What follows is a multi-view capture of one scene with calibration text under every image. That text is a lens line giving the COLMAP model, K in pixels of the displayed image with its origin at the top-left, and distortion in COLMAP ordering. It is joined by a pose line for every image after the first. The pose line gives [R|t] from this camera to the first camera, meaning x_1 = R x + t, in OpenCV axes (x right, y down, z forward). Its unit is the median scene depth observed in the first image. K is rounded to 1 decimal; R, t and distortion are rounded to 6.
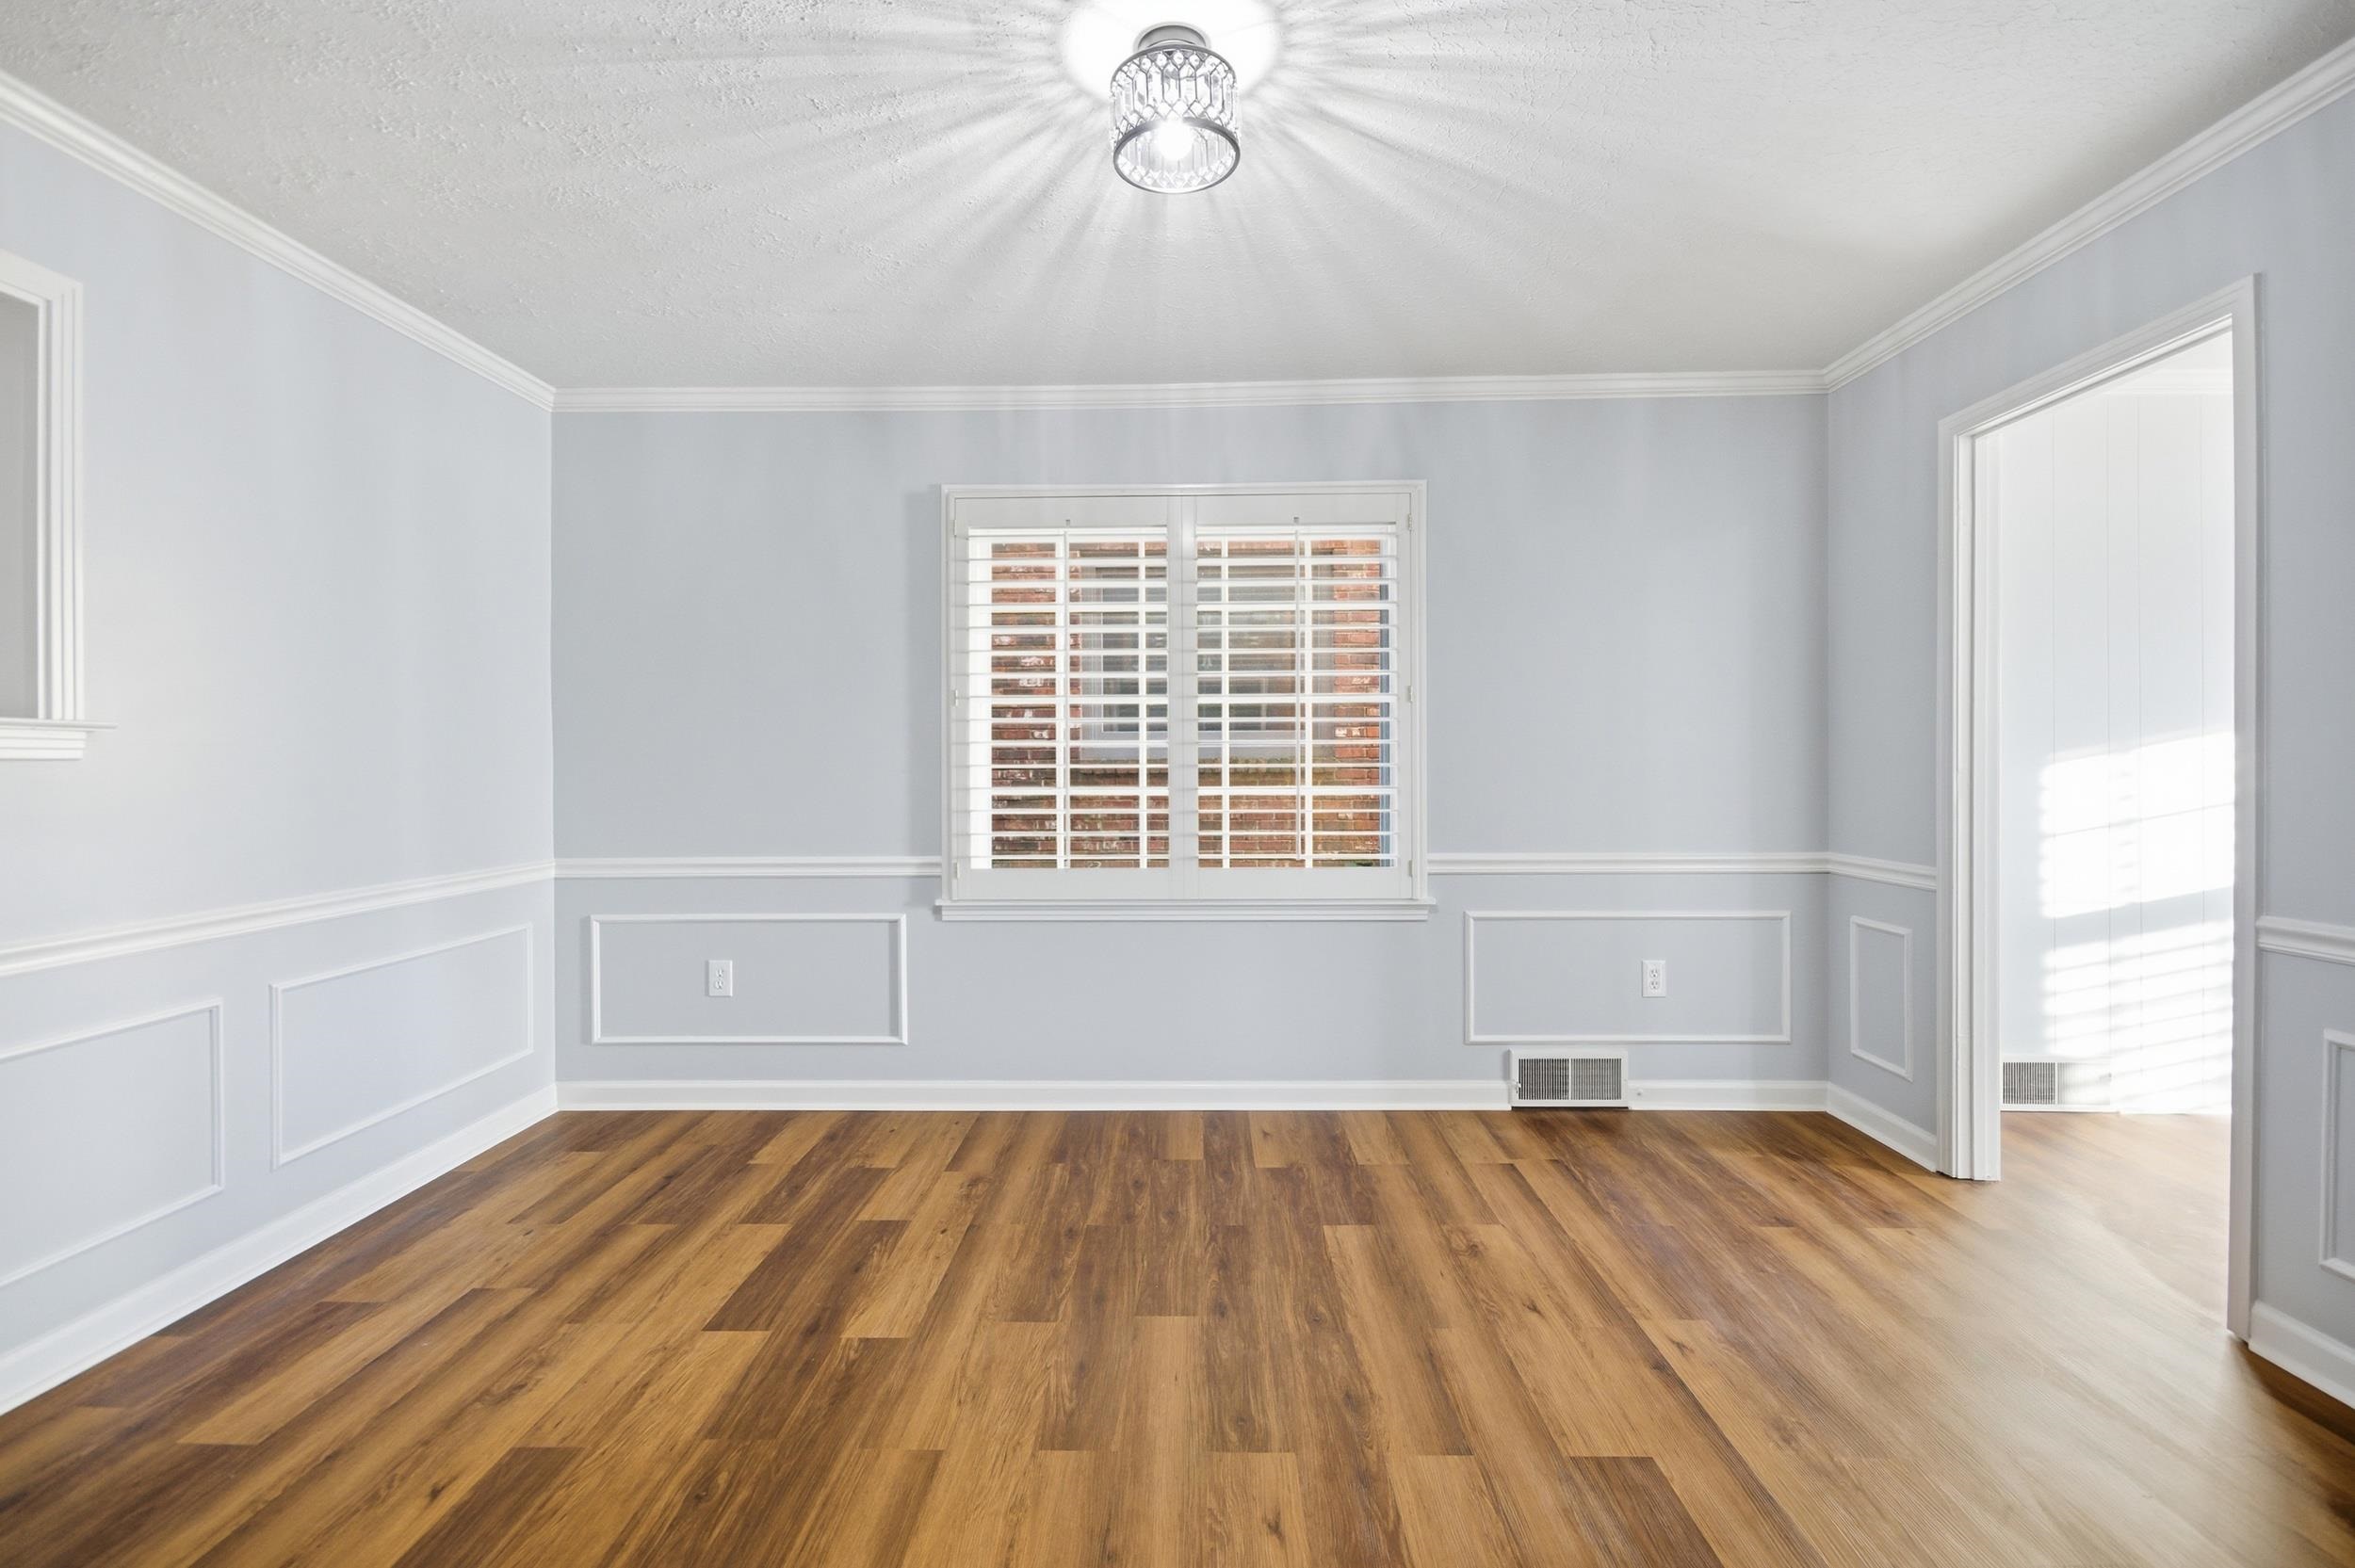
lens RADIAL K [[1072.3, 0, 1179.2], [0, 1072.3, 804.6], [0, 0, 1]] dist [0.006234, -0.008072]
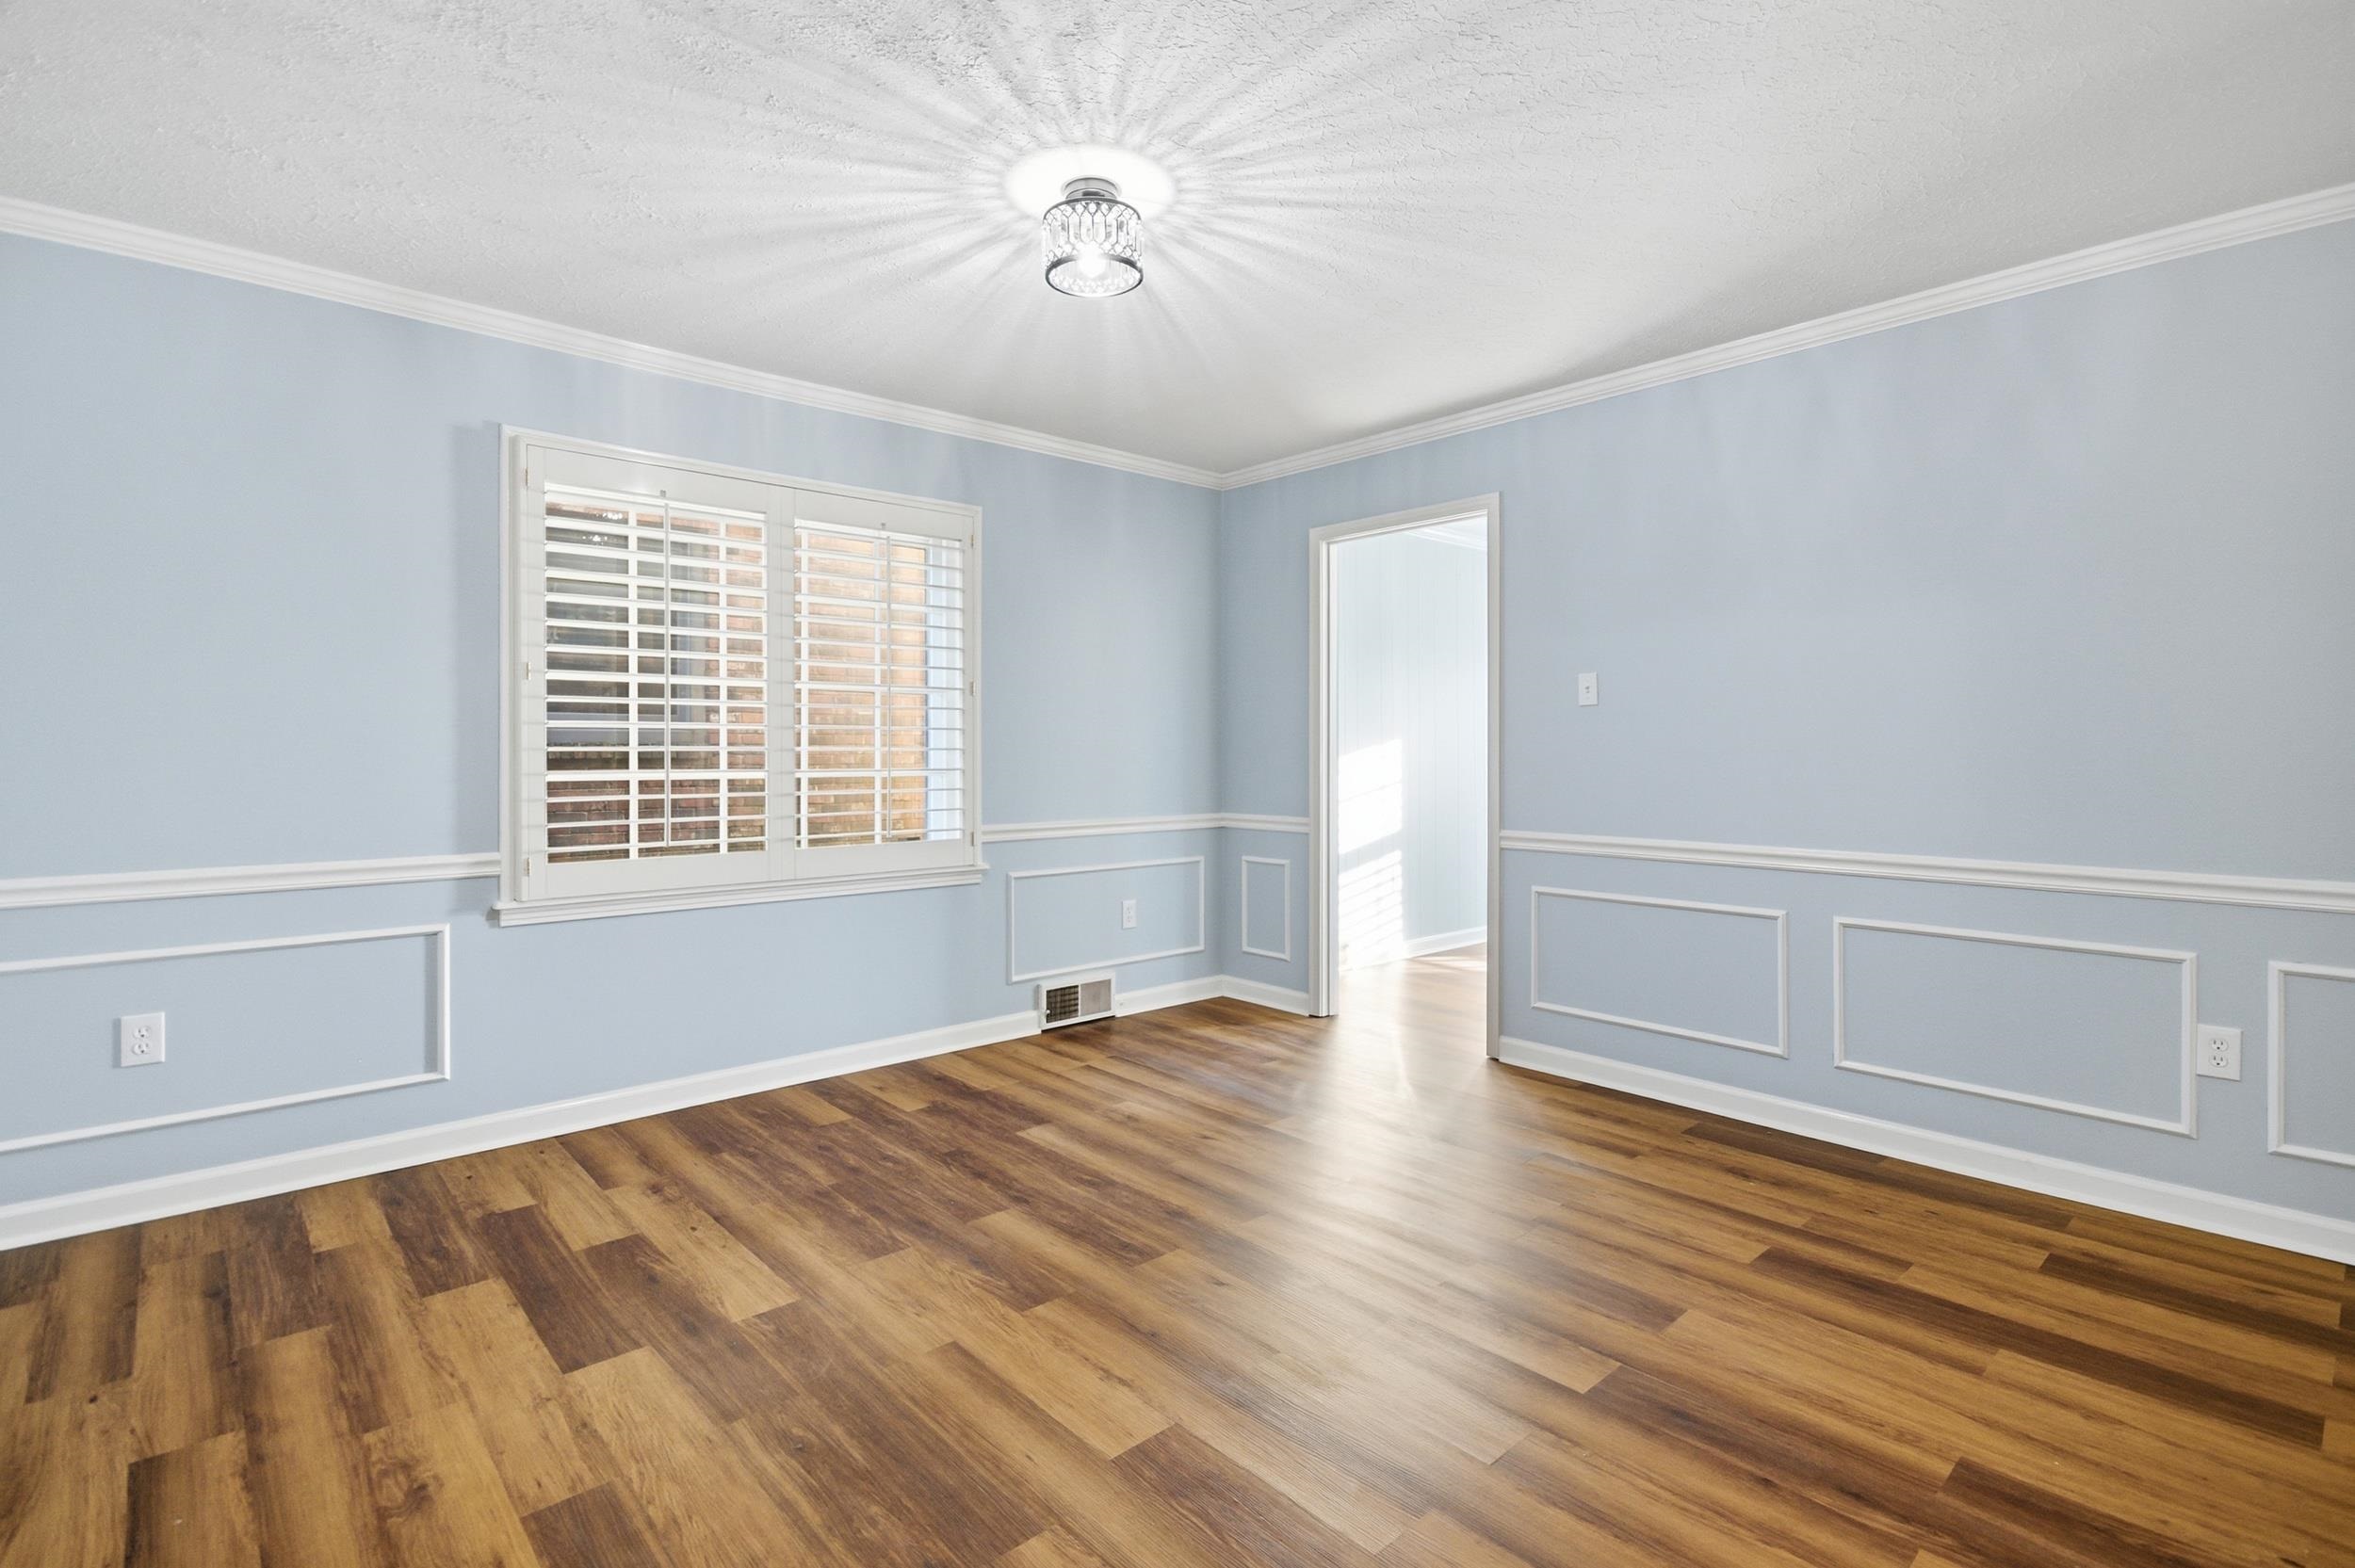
lens RADIAL K [[1072.3, 0, 1179.2], [0, 1072.3, 804.6], [0, 0, 1]] dist [0.006234, -0.008072]
pose [[0.736120, -0.028395, 0.676255, -0.452993], [0.018074, 0.999588, 0.022297, -0.000119], [-0.676609, -0.004191, 0.736330, -0.009605]]
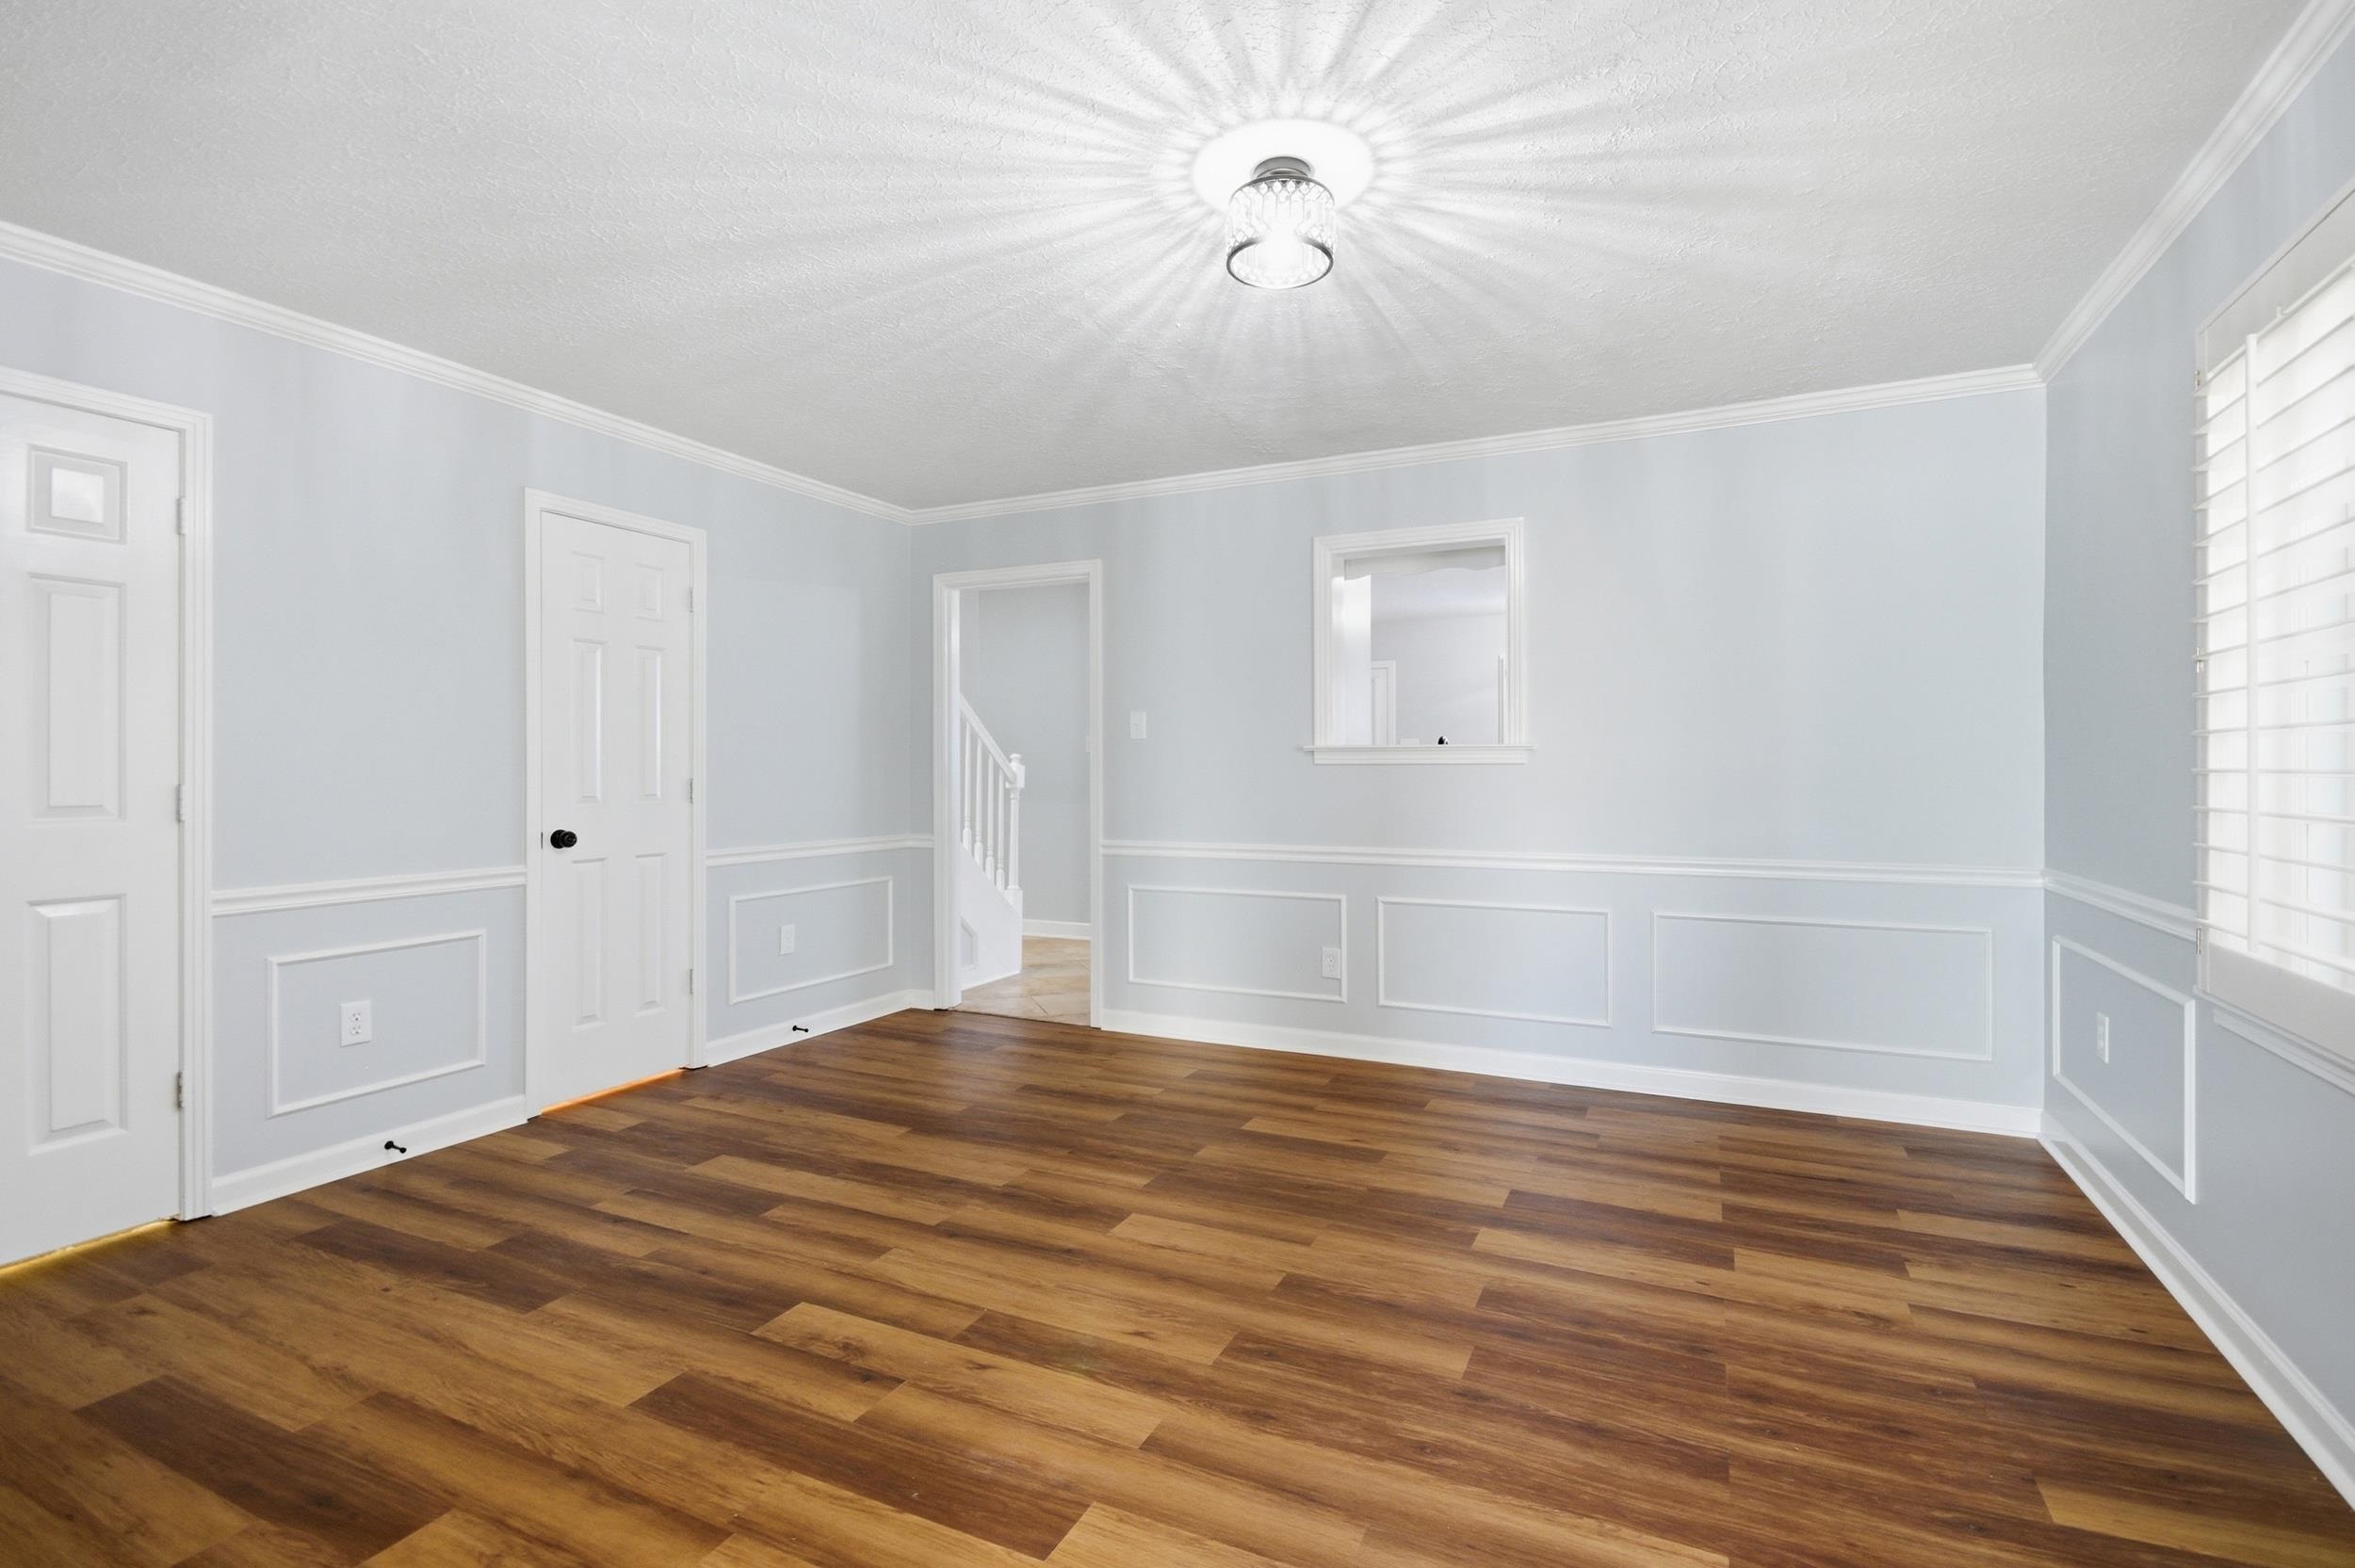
lens RADIAL K [[1072.3, 0, 1179.2], [0, 1072.3, 804.6], [0, 0, 1]] dist [0.006234, -0.008072]
pose [[-0.413962, 0.036210, -0.909574, 0.652224], [-0.025071, 0.998376, 0.051156, -0.037063], [0.909949, 0.043980, -0.412381, 0.796612]]
